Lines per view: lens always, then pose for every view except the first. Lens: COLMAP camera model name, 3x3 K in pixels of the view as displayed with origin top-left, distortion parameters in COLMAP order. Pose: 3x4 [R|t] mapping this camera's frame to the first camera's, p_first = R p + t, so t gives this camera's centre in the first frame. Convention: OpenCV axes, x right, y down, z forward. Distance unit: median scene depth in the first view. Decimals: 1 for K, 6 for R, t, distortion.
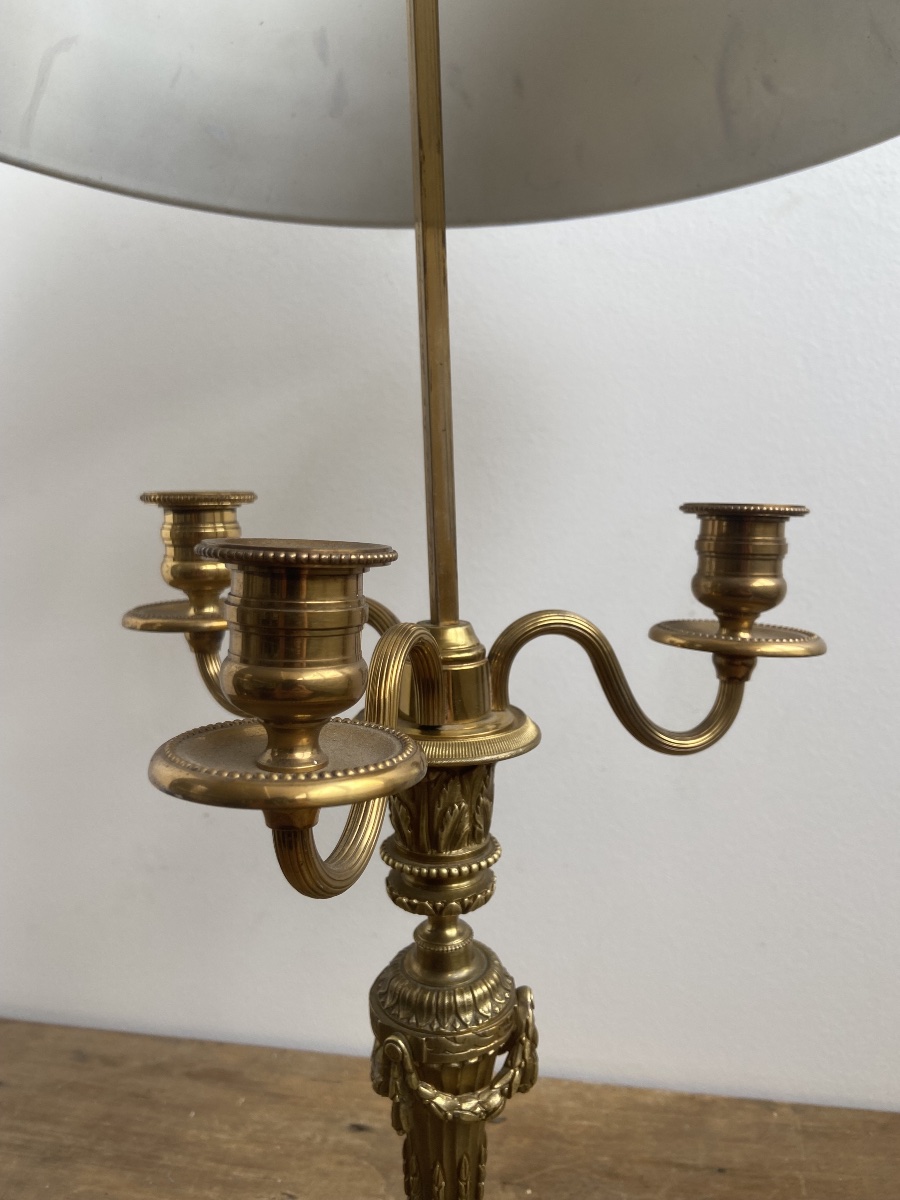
lens RADIAL K [[901.9, 0, 450.9], [0, 901.9, 563.2], [0, 0, 1]] dist [0.115464, -0.145330]
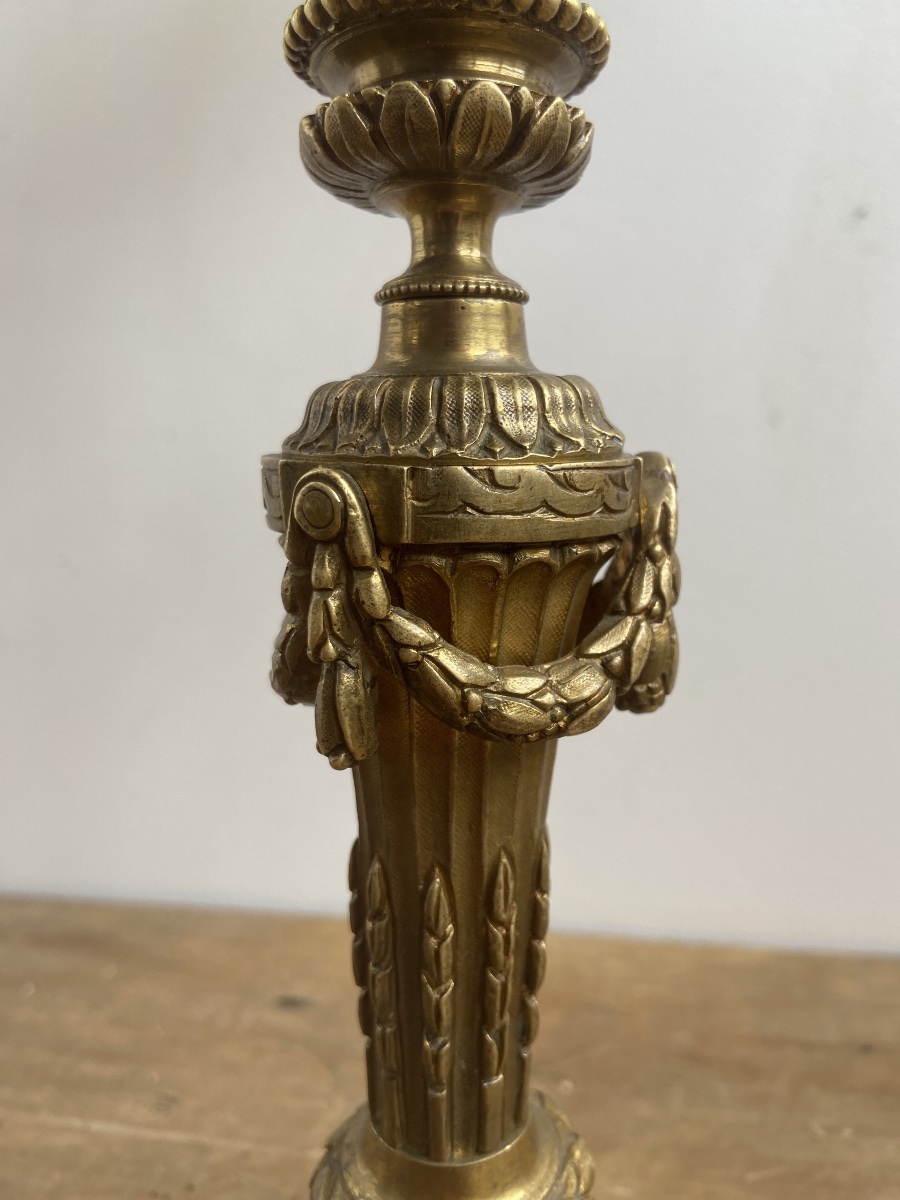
lens RADIAL K [[916.0, 0, 452.5], [0, 916.0, 550.5], [0, 0, 1]] dist [0.115733, -0.164521]
pose [[0.999320, 0.001750, 0.036829, -0.019258], [-0.001837, 0.999996, 0.002327, 0.439139], [-0.036825, -0.002393, 0.999319, 0.518854]]
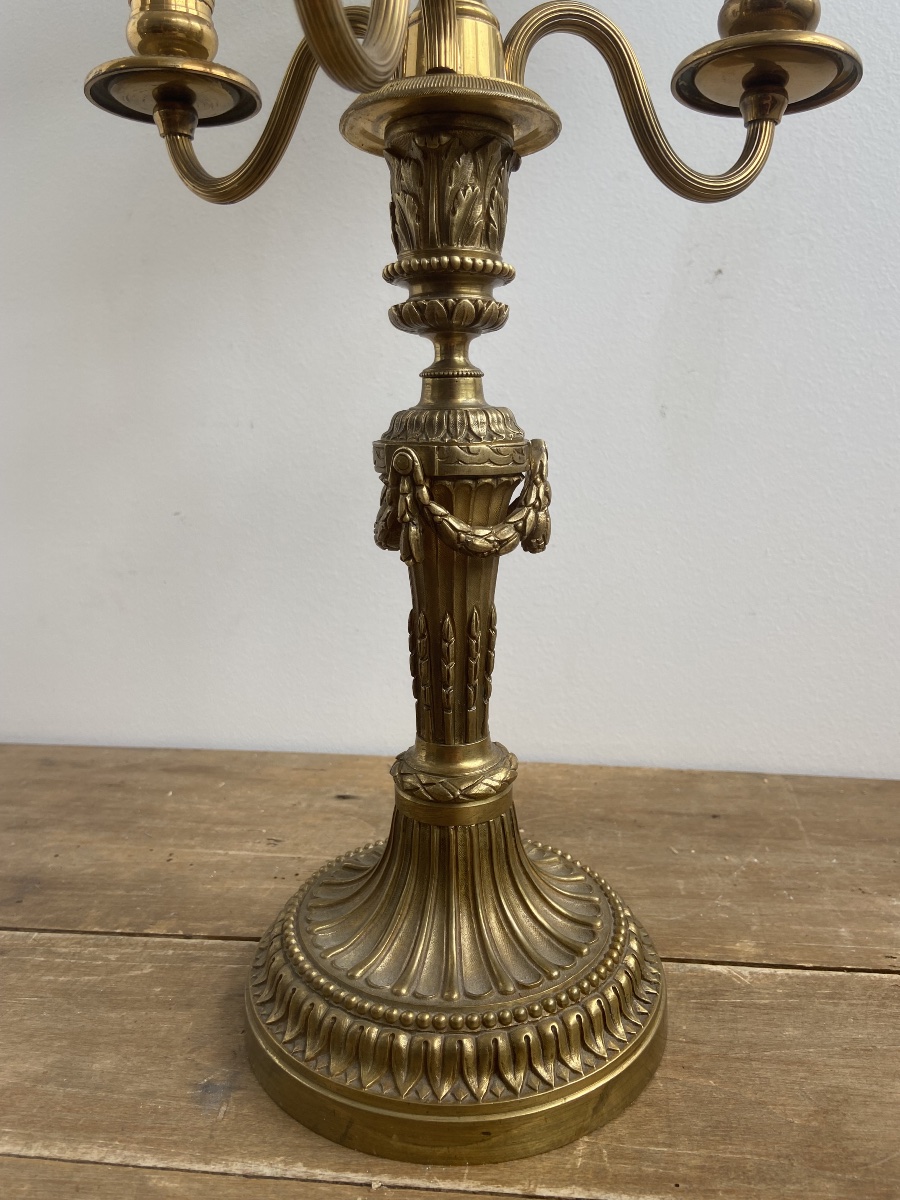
lens RADIAL K [[901.9, 0, 450.9], [0, 901.9, 563.2], [0, 0, 1]] dist [0.115464, -0.145330]
pose [[0.998807, -0.008762, 0.048031, -0.047162], [0.006777, 0.999122, 0.041333, 0.478849], [-0.048351, -0.040958, 0.997990, 0.063549]]
